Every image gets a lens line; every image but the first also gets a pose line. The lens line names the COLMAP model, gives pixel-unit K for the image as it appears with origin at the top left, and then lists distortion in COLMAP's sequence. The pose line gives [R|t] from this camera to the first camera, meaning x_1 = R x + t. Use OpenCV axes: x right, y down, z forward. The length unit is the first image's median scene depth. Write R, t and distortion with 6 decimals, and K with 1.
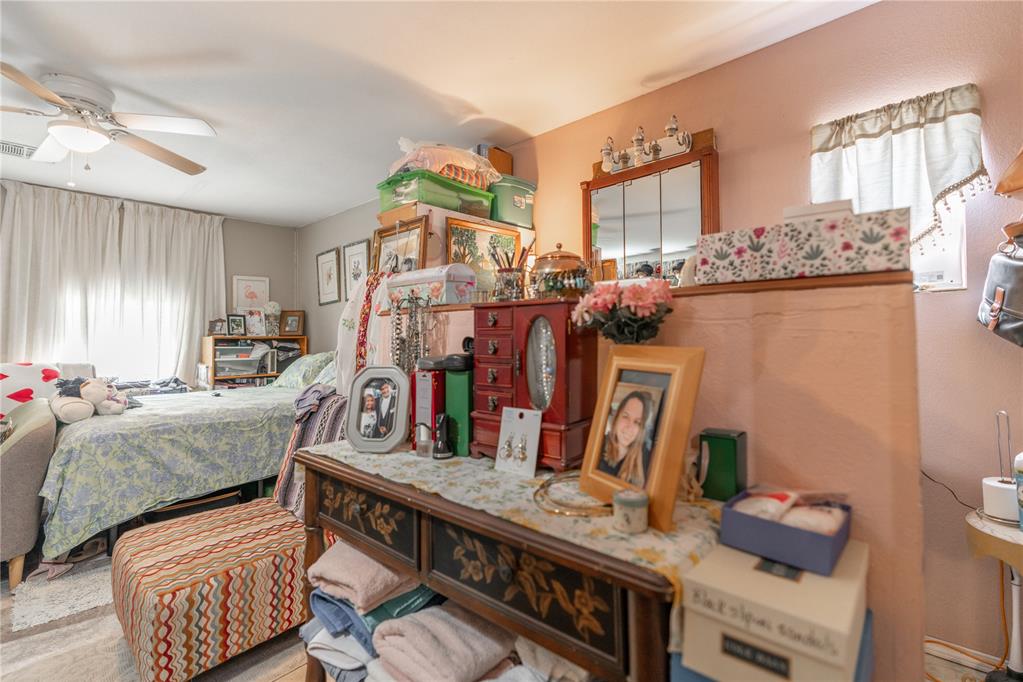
lens RADIAL K [[461.5, 0, 508.6], [0, 461.5, 334.1], [0, 0, 1]] dist [0.000806, 0.000215]
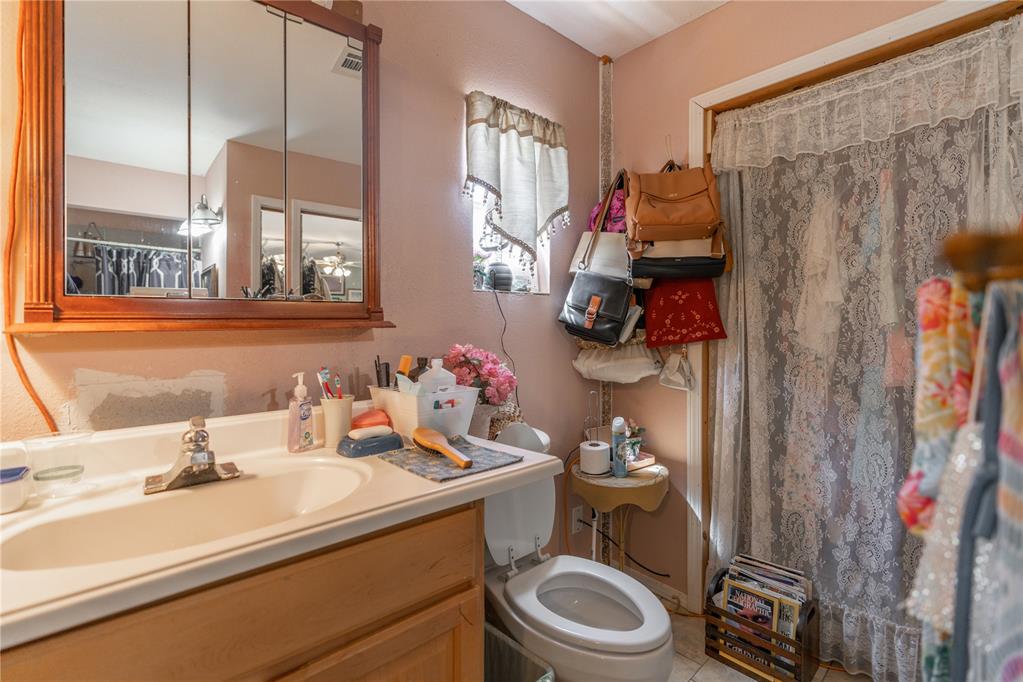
lens RADIAL K [[461.5, 0, 508.6], [0, 461.5, 334.1], [0, 0, 1]] dist [0.000806, 0.000215]
pose [[0.099842, -0.001727, 0.995002, -0.228114], [0.002591, 0.999996, 0.001476, 0.004535], [-0.995000, 0.002430, 0.099846, 1.017957]]
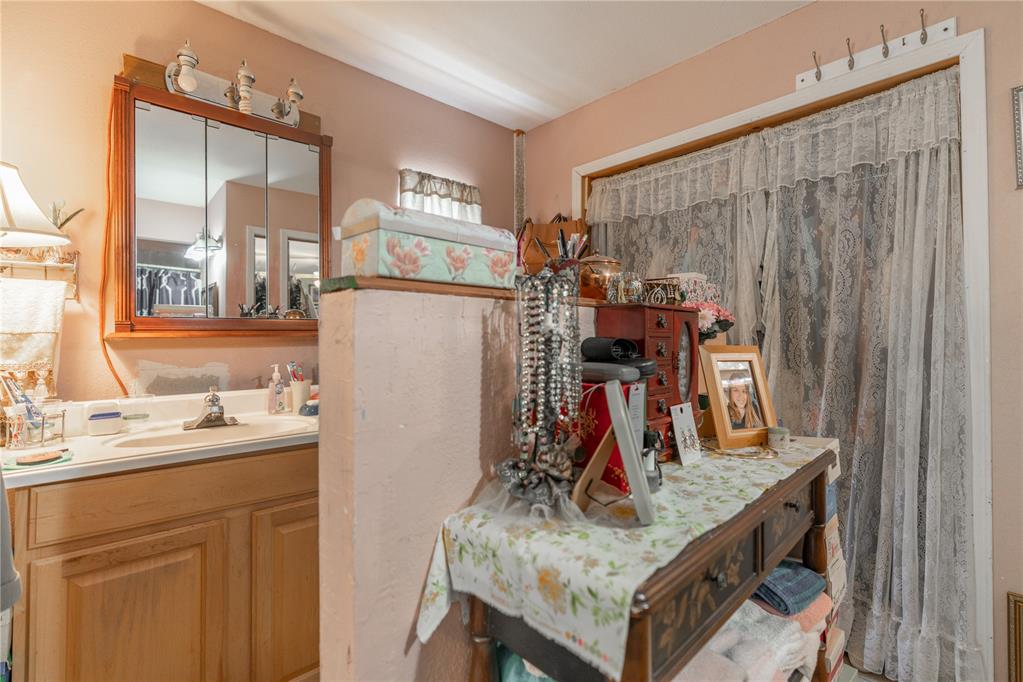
lens RADIAL K [[458.5, 0, 508.9], [0, 458.5, 349.6], [0, 0, 1]] dist [0.001635, 0.000226]
pose [[0.090548, -0.013600, 0.995799, -0.620506], [-0.003798, 0.999895, 0.014001, 0.010139], [-0.995885, -0.005050, 0.090487, 0.737924]]
